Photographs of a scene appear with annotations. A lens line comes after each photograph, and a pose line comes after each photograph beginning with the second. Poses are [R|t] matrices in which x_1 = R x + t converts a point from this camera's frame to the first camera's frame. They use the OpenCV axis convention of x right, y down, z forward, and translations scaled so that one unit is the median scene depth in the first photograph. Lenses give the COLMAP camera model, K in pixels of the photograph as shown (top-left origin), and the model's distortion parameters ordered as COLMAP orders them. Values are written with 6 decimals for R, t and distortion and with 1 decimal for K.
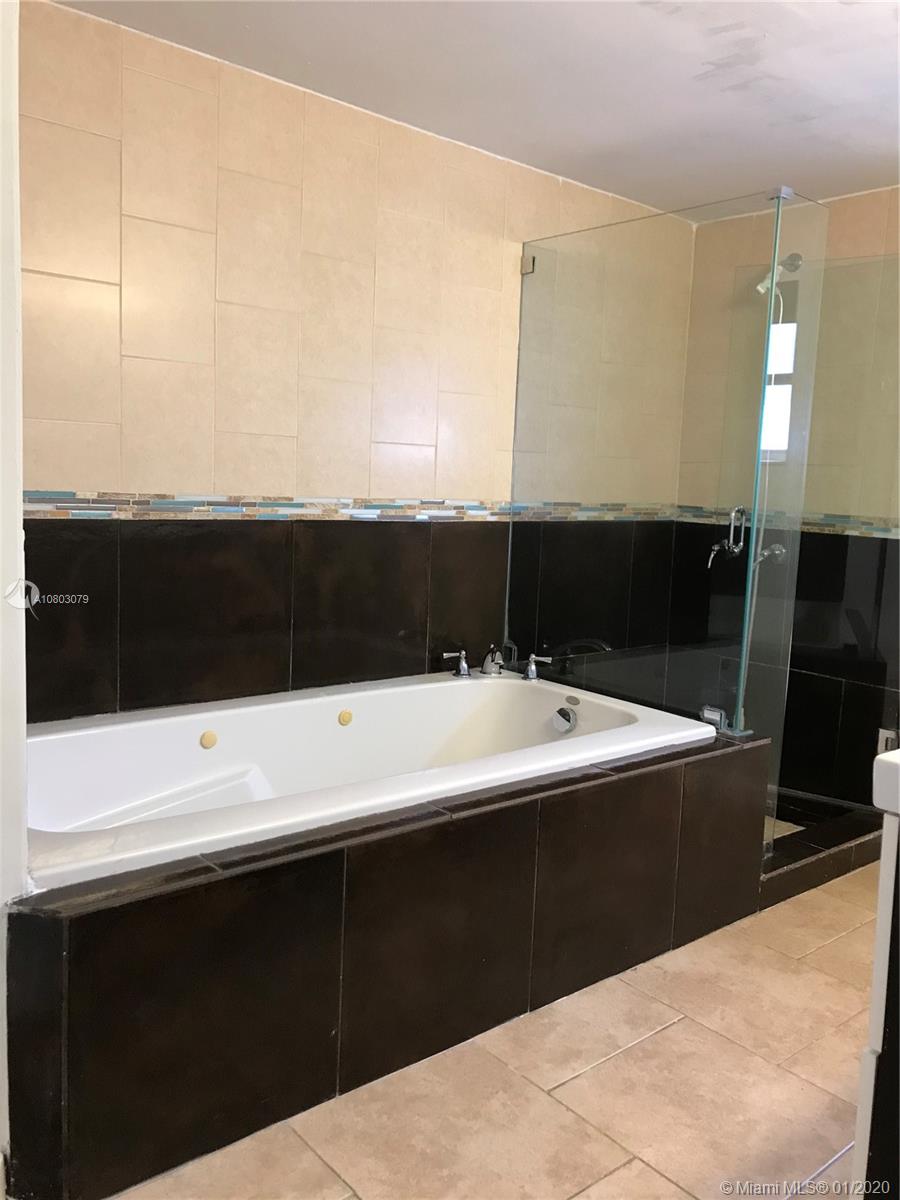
lens RADIAL K [[988.8, 0, 450.0], [0, 988.8, 600.0], [0, 0, 1]] dist [0.115931, -0.187913]
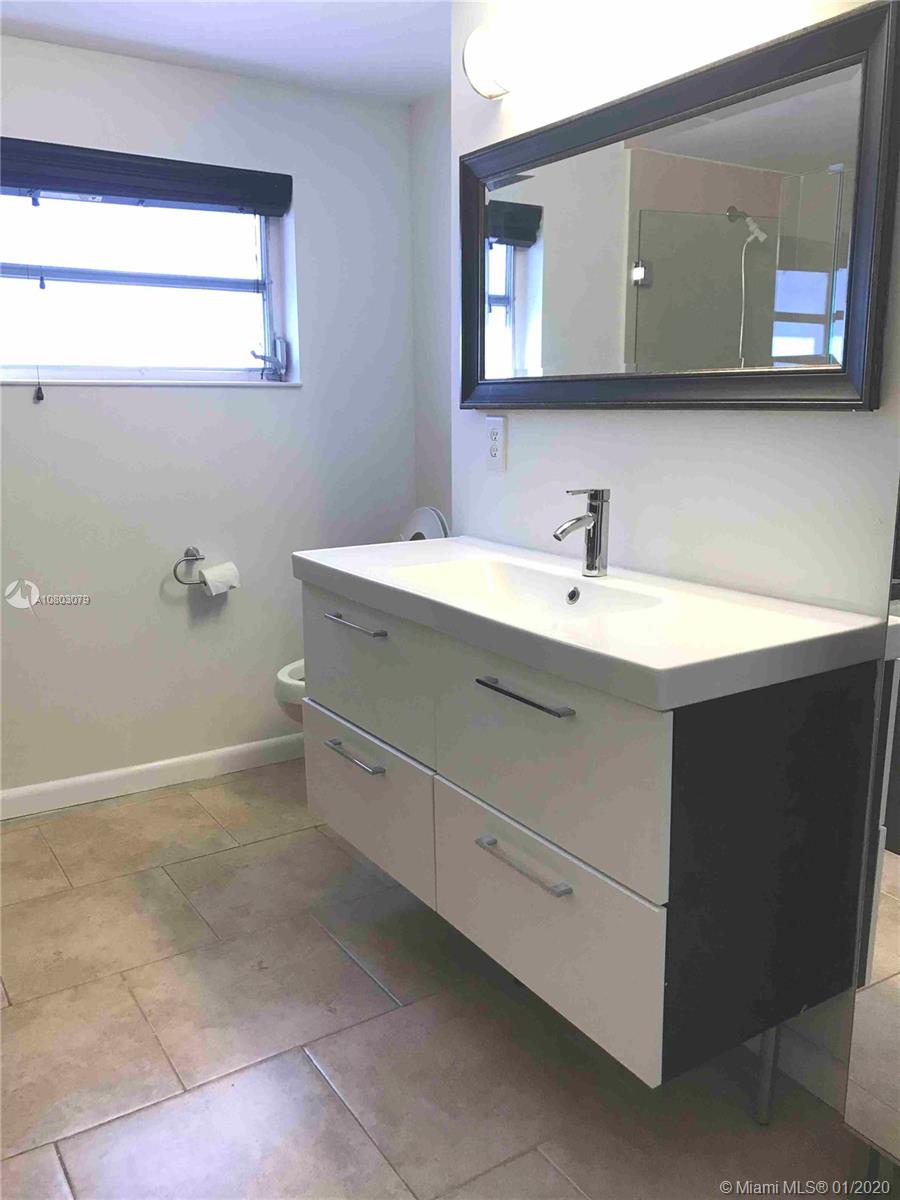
lens RADIAL K [[988.8, 0, 450.0], [0, 988.8, 600.0], [0, 0, 1]] dist [0.115931, -0.187913]
pose [[0.112987, -0.247146, 0.962368, -0.344541], [0.139966, 0.962872, 0.230842, -0.103209], [-0.983689, 0.108616, 0.143384, 0.551482]]
